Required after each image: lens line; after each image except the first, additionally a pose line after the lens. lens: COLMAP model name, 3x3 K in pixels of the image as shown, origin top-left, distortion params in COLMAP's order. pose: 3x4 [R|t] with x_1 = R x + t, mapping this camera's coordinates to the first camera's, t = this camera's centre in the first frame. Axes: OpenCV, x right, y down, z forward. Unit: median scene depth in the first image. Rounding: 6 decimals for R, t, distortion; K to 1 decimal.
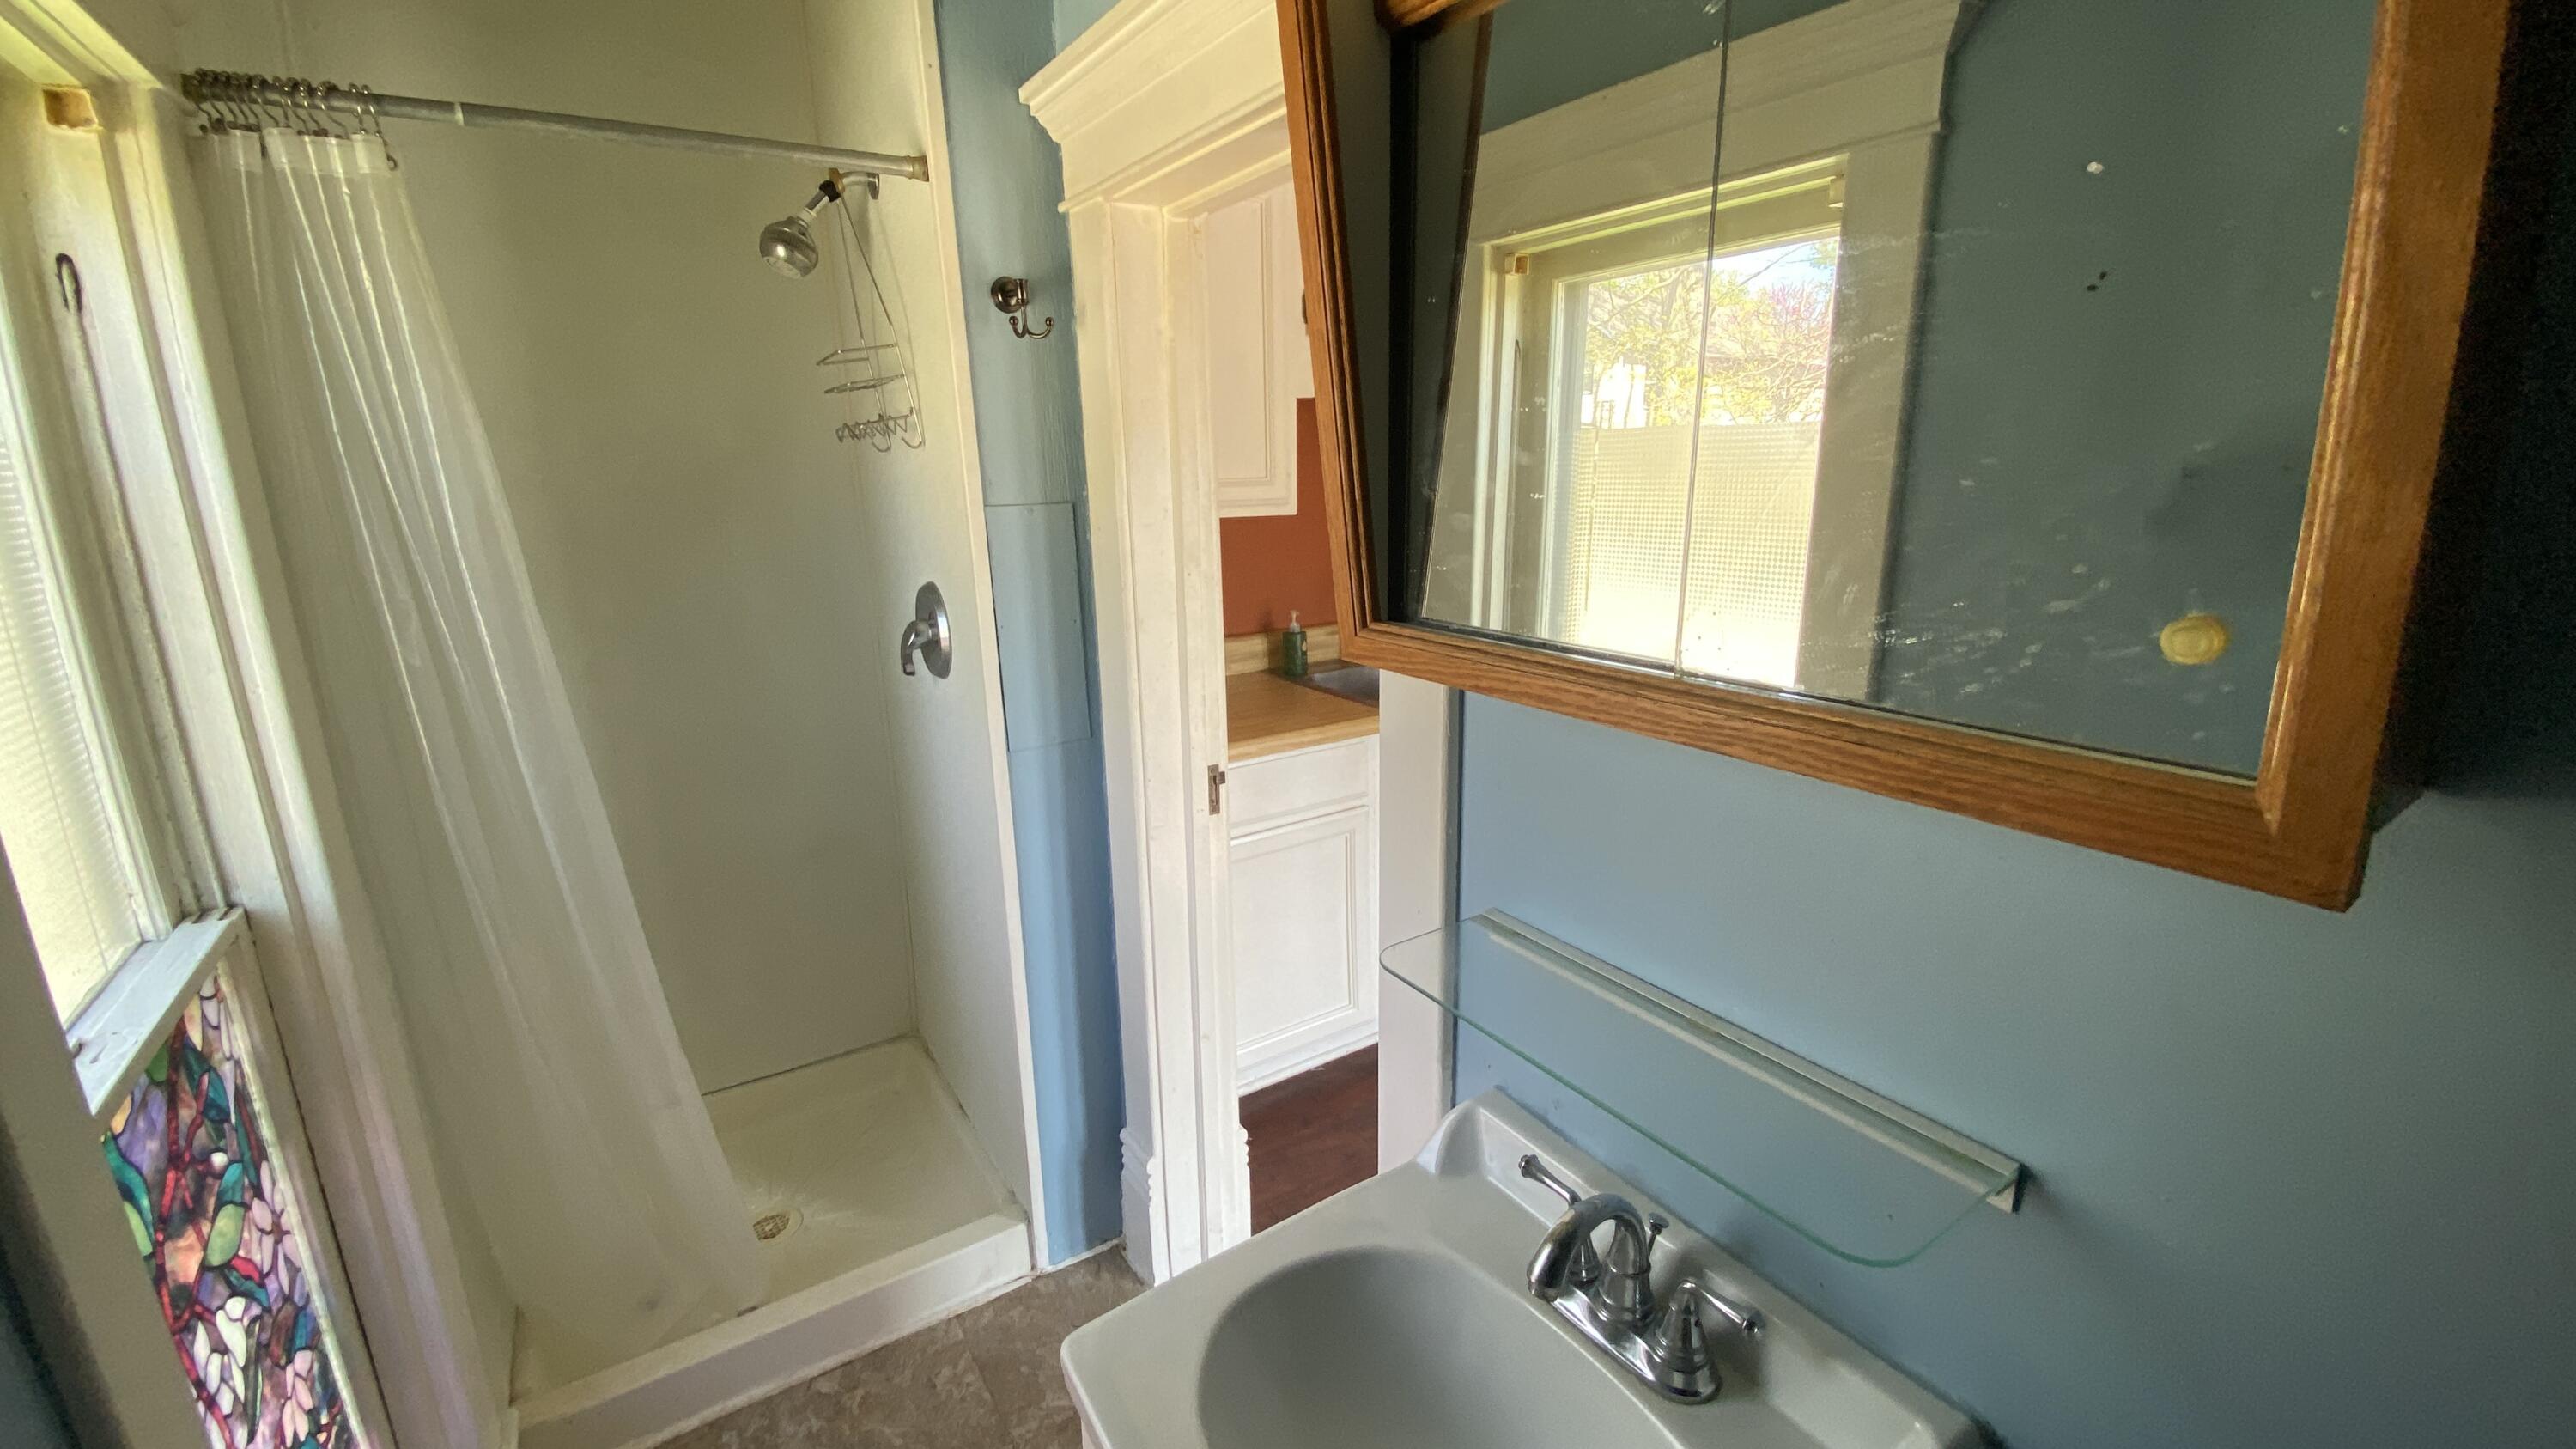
lens RADIAL K [[1048.4, 0, 1285.4], [0, 1048.4, 719.0], [0, 0, 1]] dist [0.053678, -0.039938]
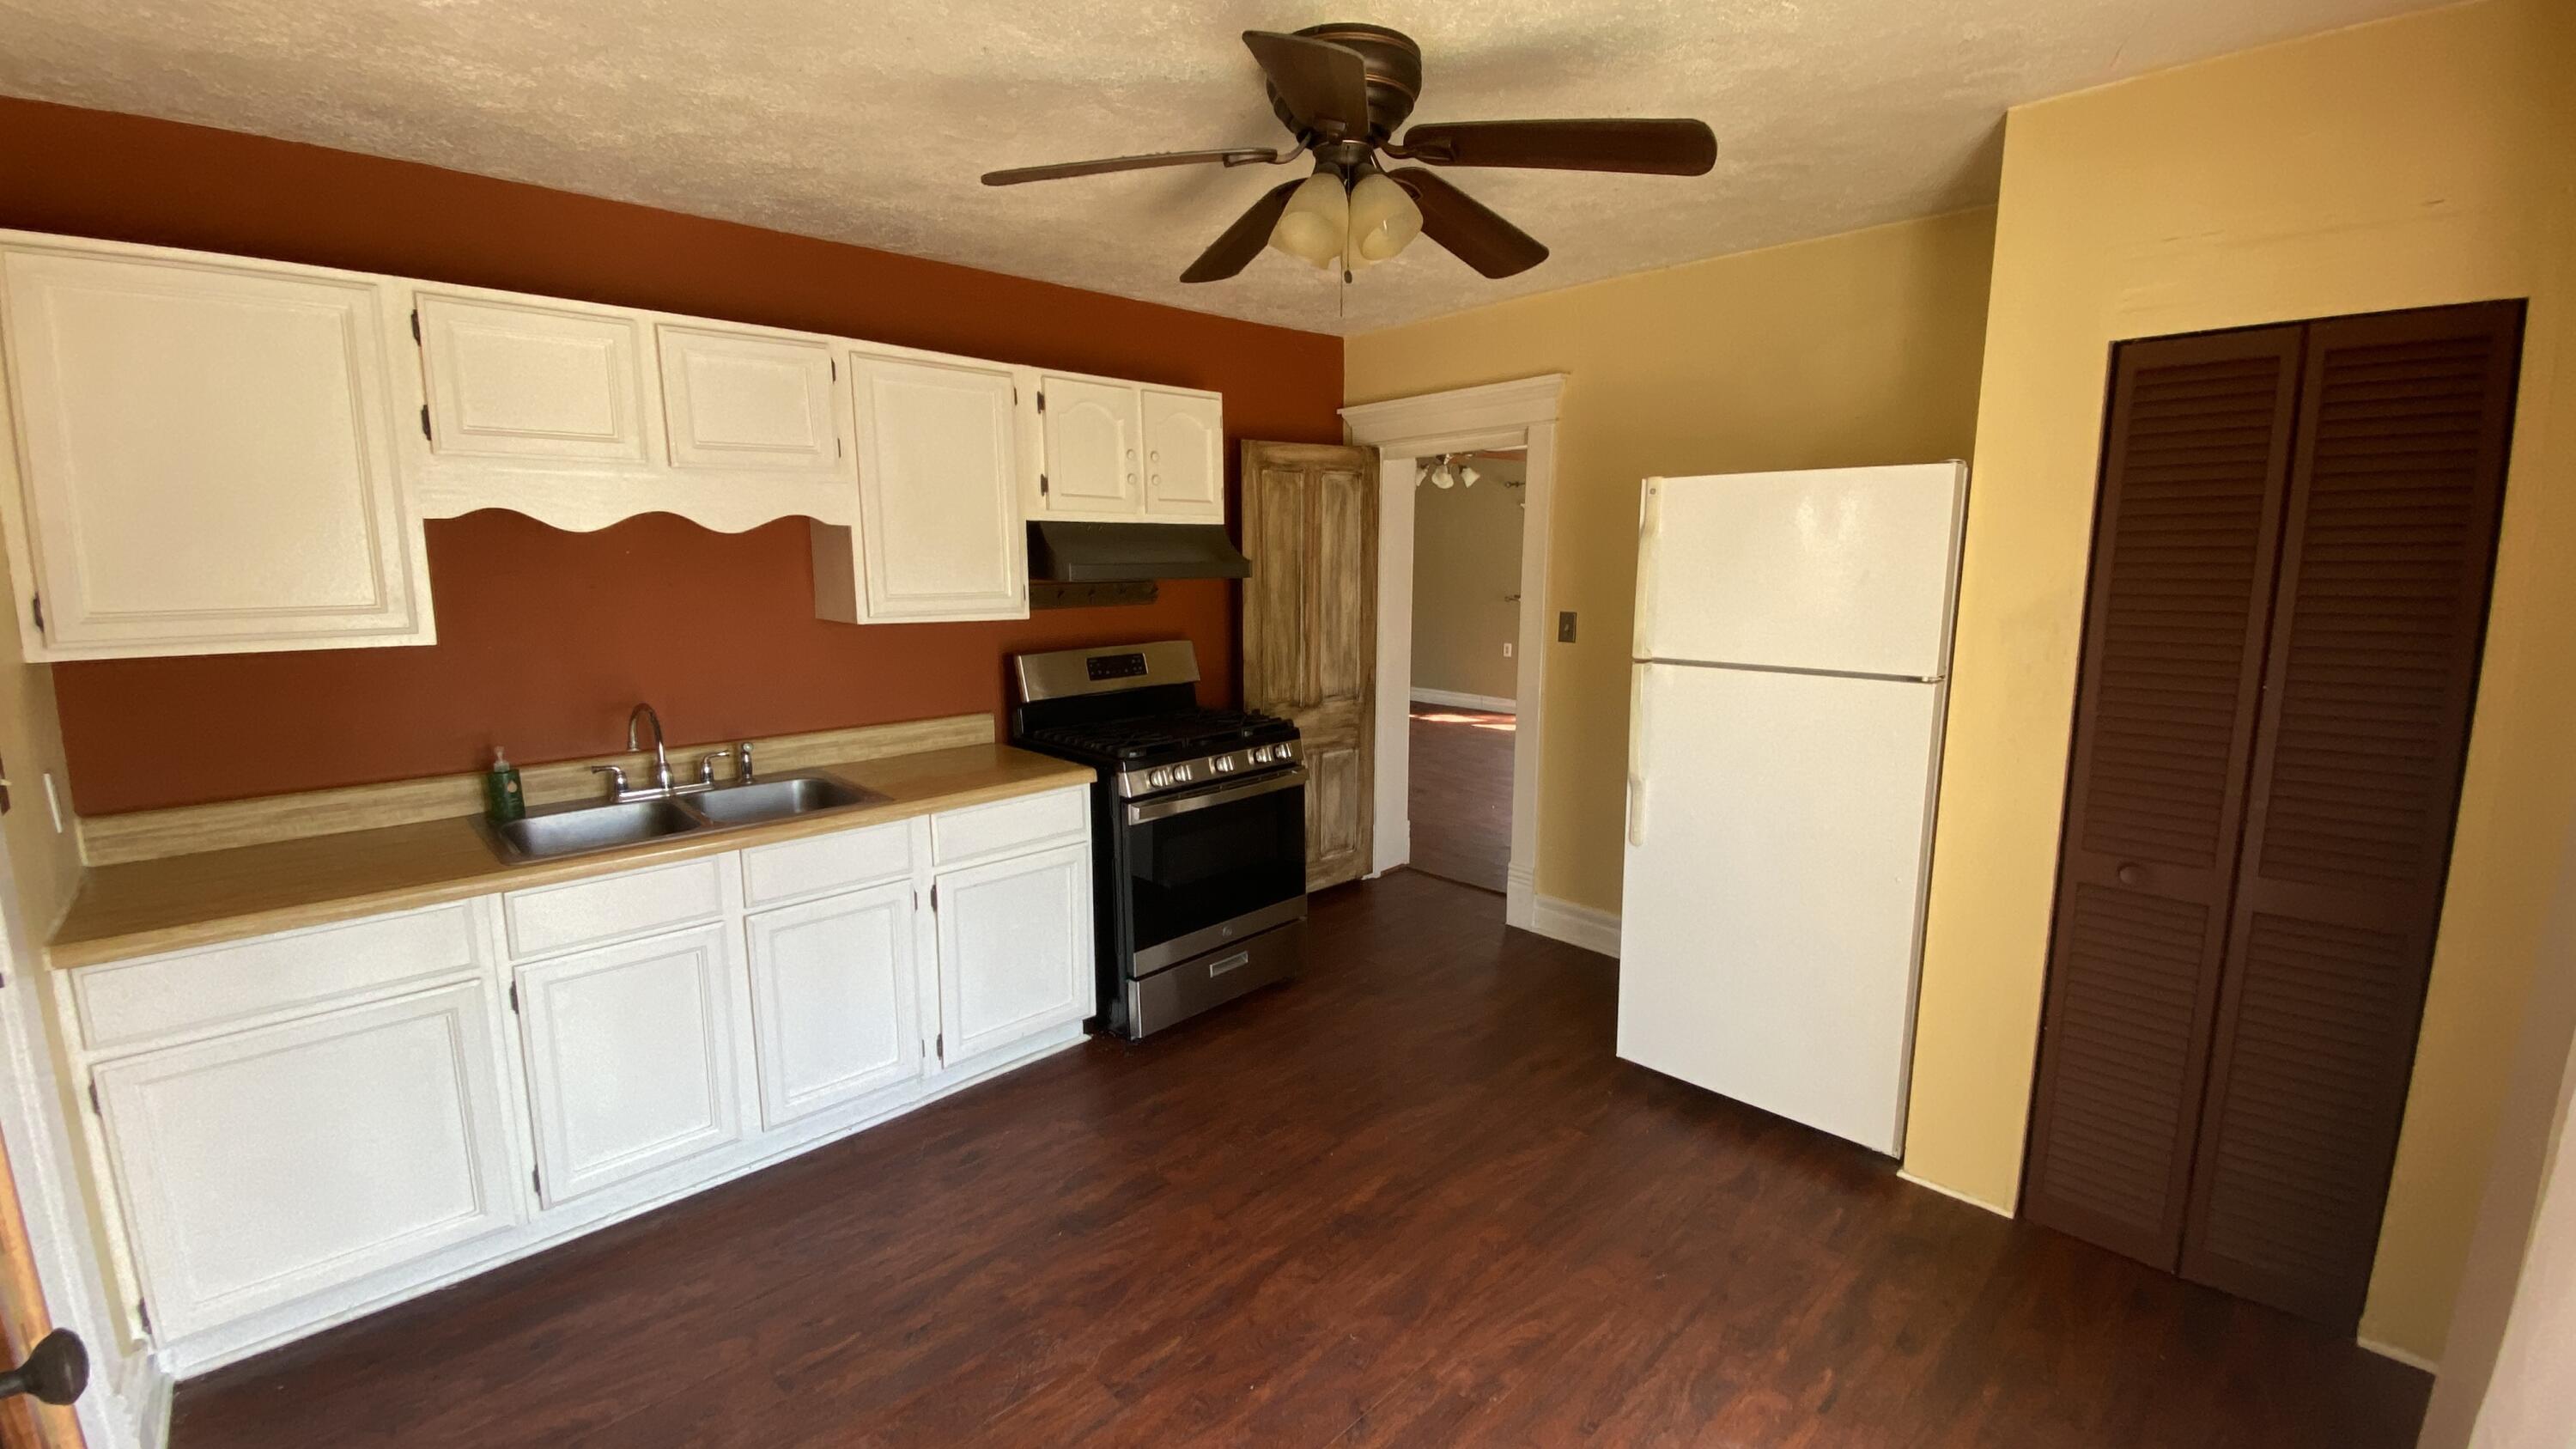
lens RADIAL K [[1042.3, 0, 1283.0], [0, 1042.3, 715.5], [0, 0, 1]] dist [0.030260, -0.024017]
pose [[0.985520, -0.014465, 0.168939, 0.570388], [0.029269, 0.995911, -0.085470, -0.038412], [-0.167012, 0.089177, 0.981914, 0.012668]]
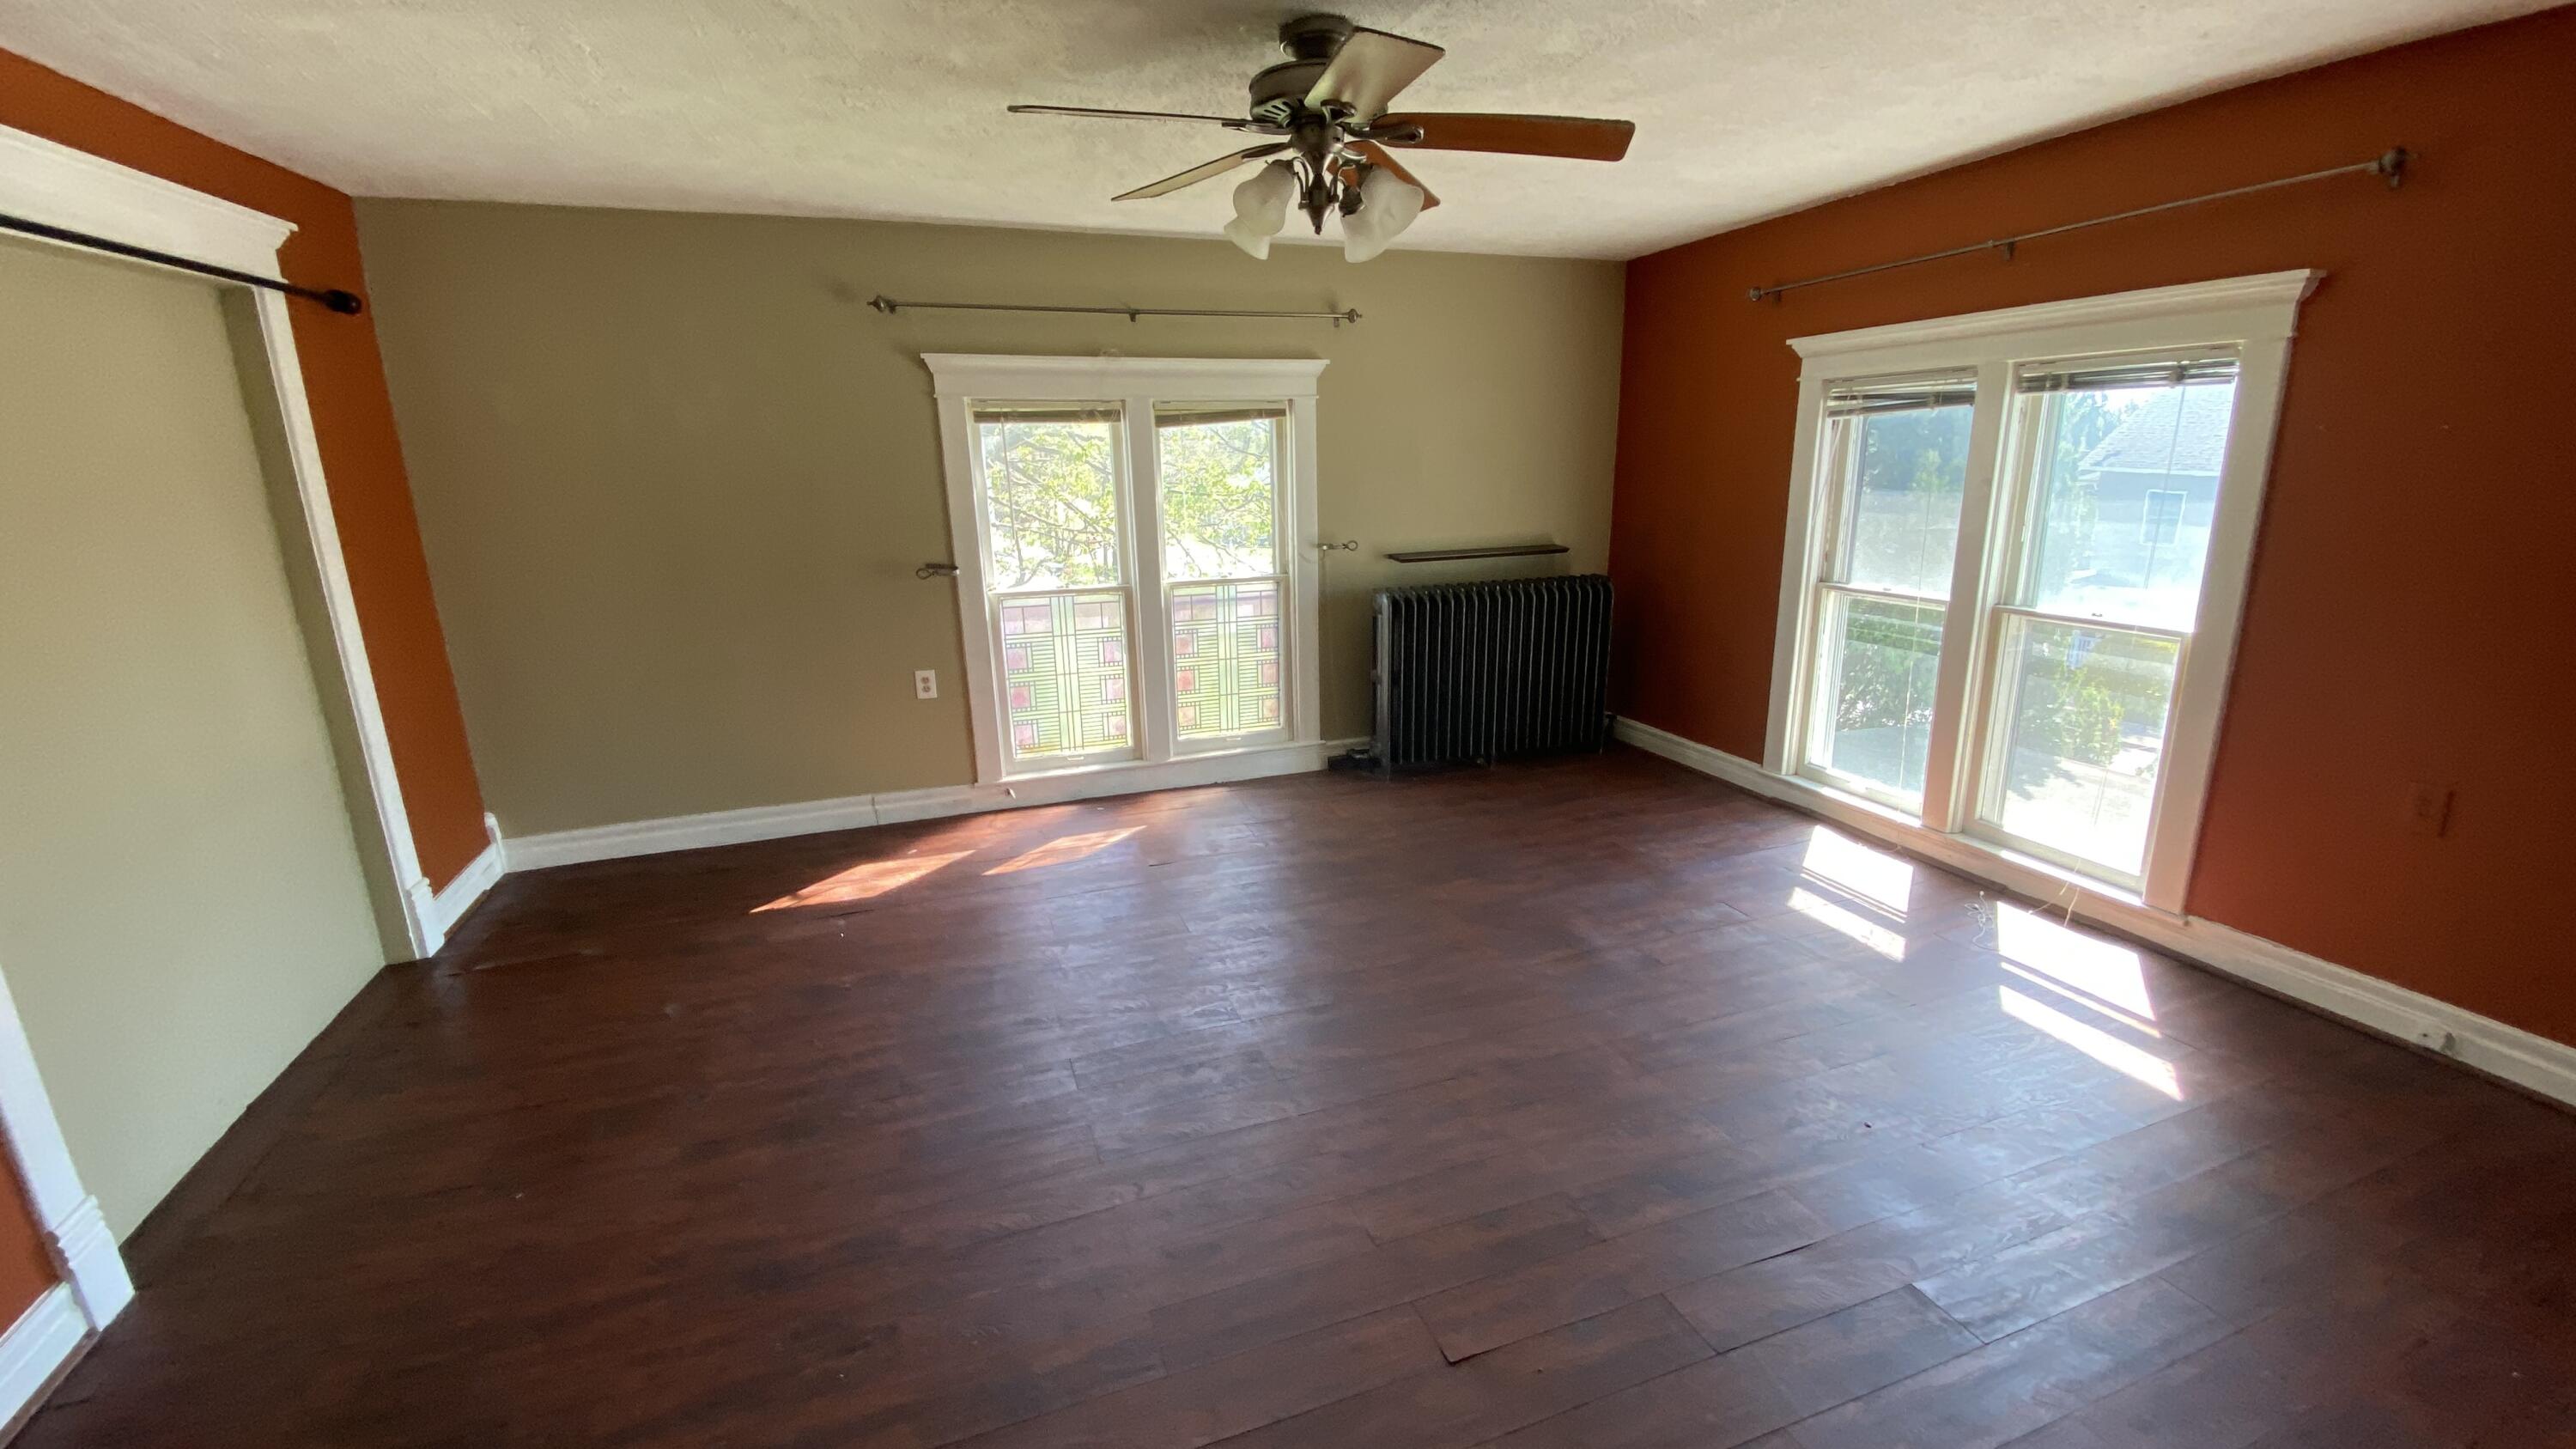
lens RADIAL K [[1048.4, 0, 1285.4], [0, 1048.4, 719.0], [0, 0, 1]] dist [0.053678, -0.039938]
pose [[0.231528, -0.232462, 0.944646, 0.500875], [0.250793, 0.952471, 0.172920, -0.658983], [-0.939946, 0.196875, 0.278824, 2.488111]]
